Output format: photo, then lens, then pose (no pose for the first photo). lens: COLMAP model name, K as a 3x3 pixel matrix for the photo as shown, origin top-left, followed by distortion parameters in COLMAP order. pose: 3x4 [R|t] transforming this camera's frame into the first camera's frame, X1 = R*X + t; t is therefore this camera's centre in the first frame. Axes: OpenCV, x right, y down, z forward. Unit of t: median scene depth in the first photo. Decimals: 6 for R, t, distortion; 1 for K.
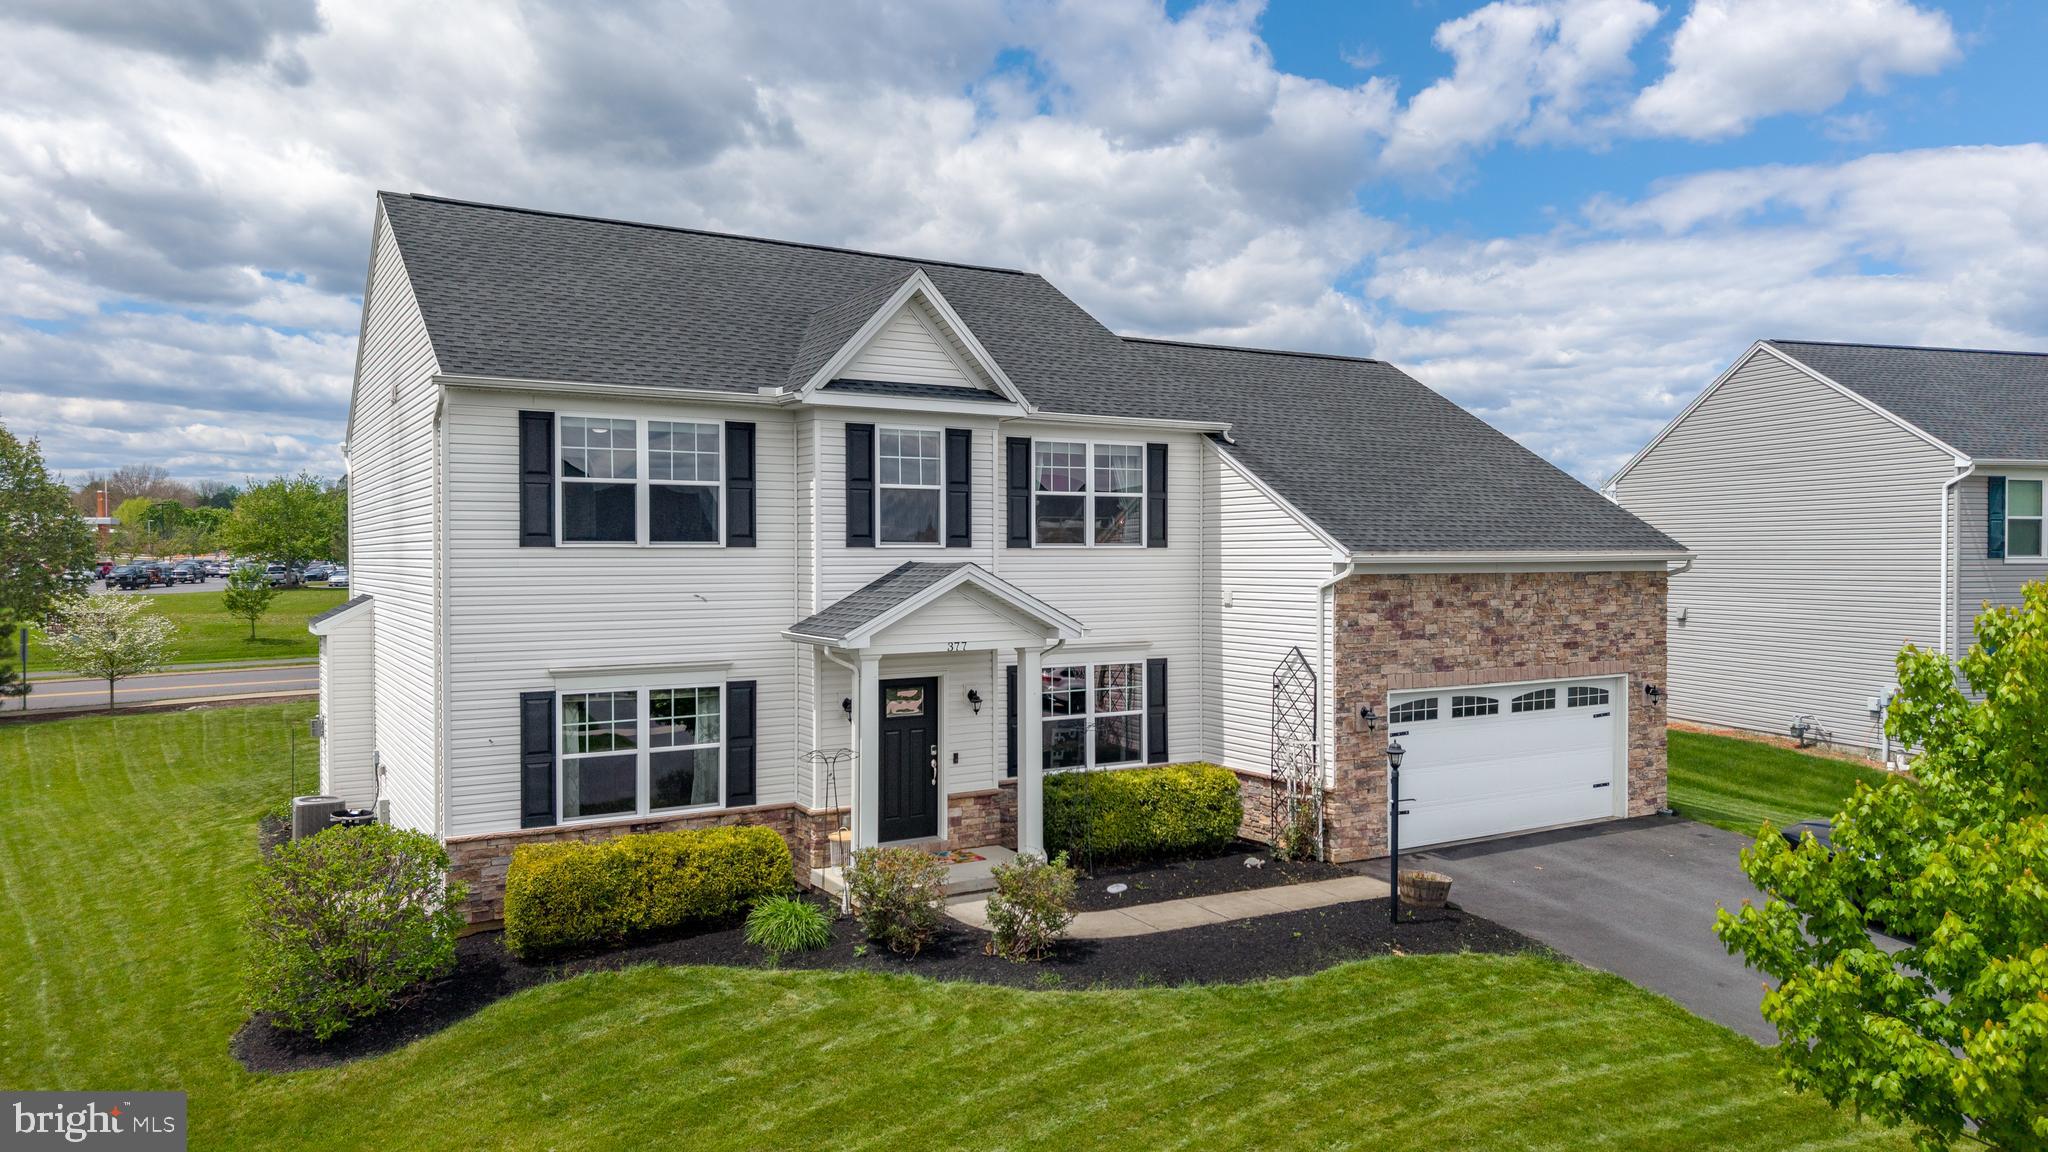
lens RADIAL K [[1348.2, 0, 1024.0], [0, 1348.2, 576.0], [0, 0, 1]] dist [0.019346, -0.002231]
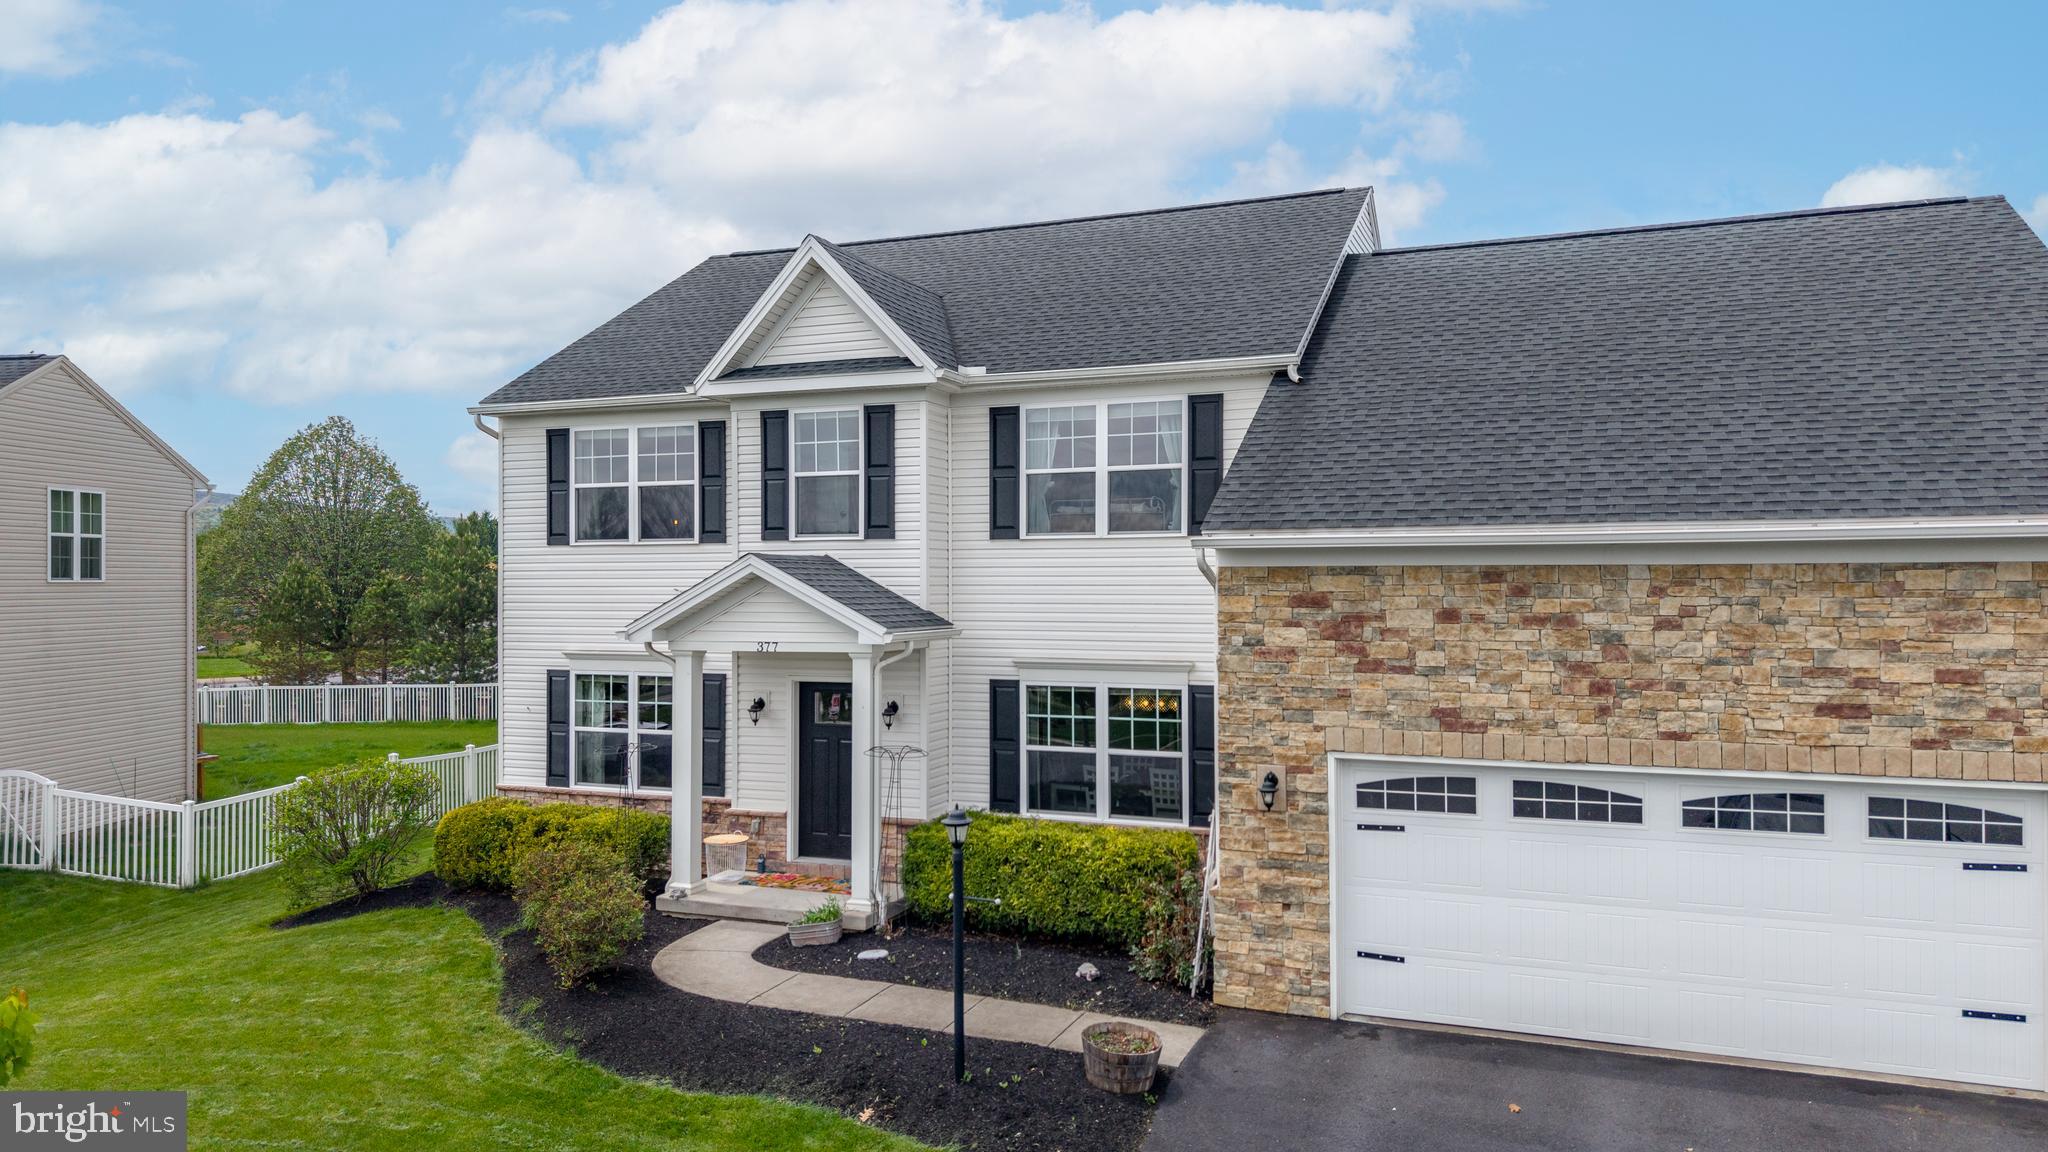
lens RADIAL K [[1358.5, 0, 993.4], [0, 1358.5, 568.6], [0, 0, 1]] dist [0.006507, 0.000925]
pose [[0.612302, -0.006069, -0.790600, 0.671844], [-0.010450, 0.999821, -0.015769, 0.011307], [0.790555, 0.017917, 0.612129, 0.491155]]
